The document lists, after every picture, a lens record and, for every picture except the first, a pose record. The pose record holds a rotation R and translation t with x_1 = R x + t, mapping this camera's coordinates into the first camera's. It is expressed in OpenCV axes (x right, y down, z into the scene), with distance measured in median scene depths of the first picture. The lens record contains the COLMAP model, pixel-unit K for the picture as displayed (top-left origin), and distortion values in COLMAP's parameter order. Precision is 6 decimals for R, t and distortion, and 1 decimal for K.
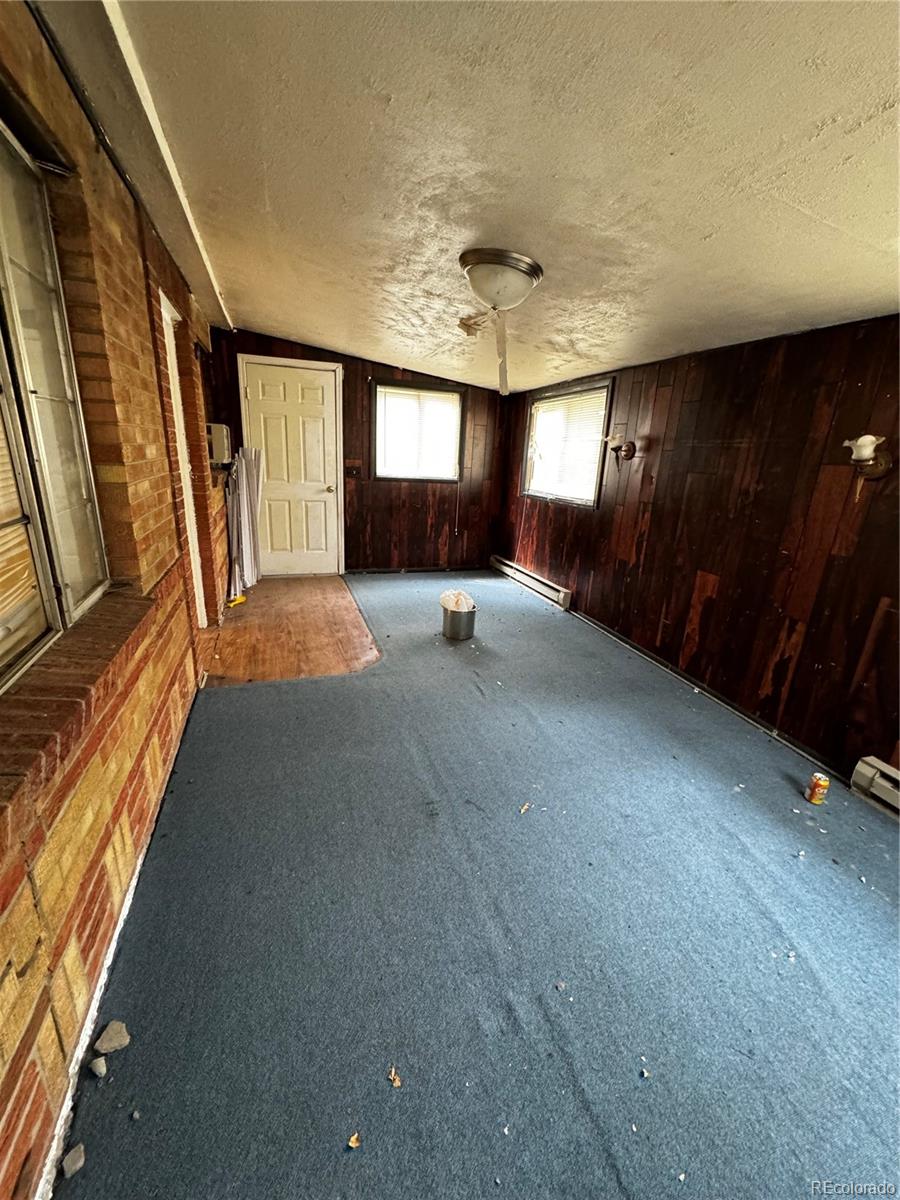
lens RADIAL K [[483.7, 0, 450.0], [0, 483.7, 600.0], [0, 0, 1]] dist [-0.000084, -0.000006]
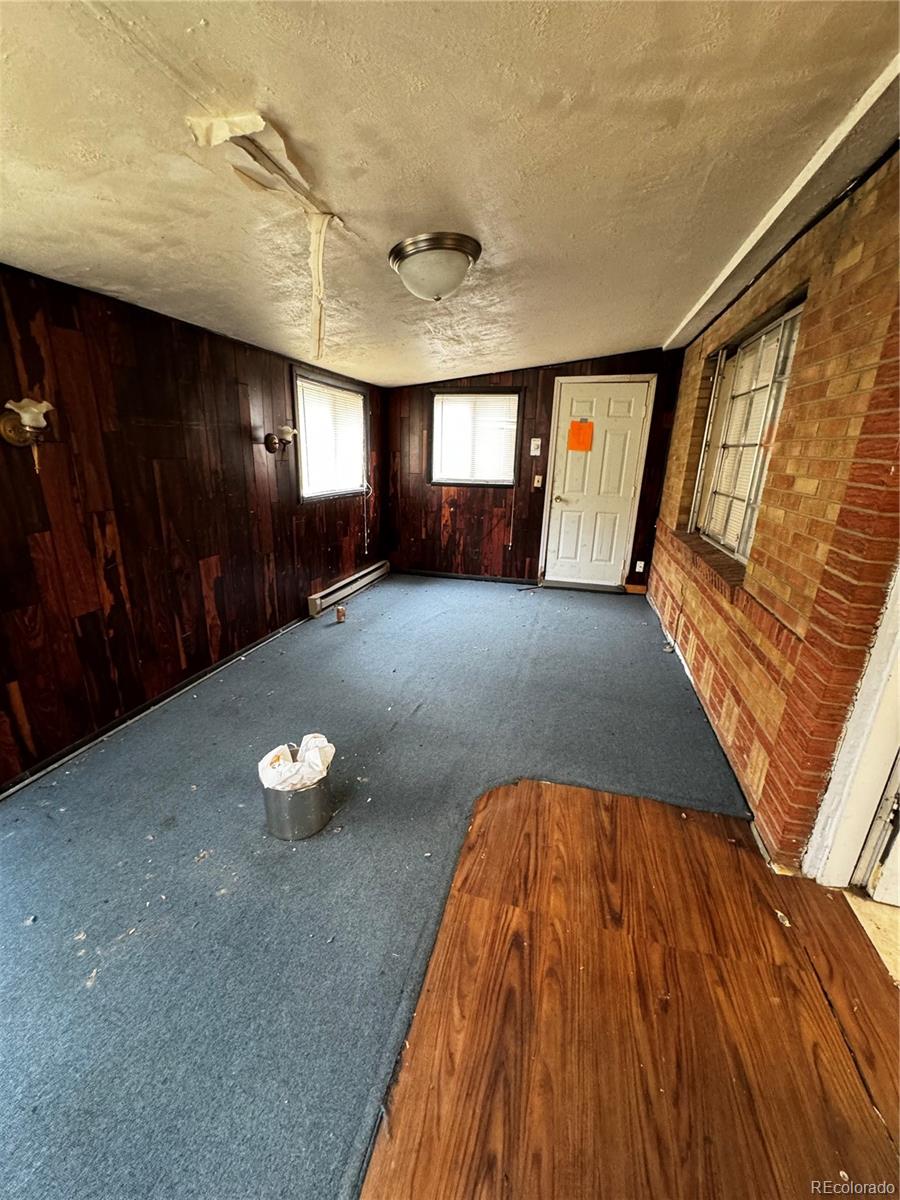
lens RADIAL K [[477.9, 0, 450.0], [0, 477.9, 600.0], [0, 0, 1]] dist [0.000151, 0.000037]
pose [[-0.829597, -0.235854, 0.506104, -0.363357], [0.102266, 0.826893, 0.552982, -0.437653], [-0.548917, 0.510509, -0.661869, 1.308316]]
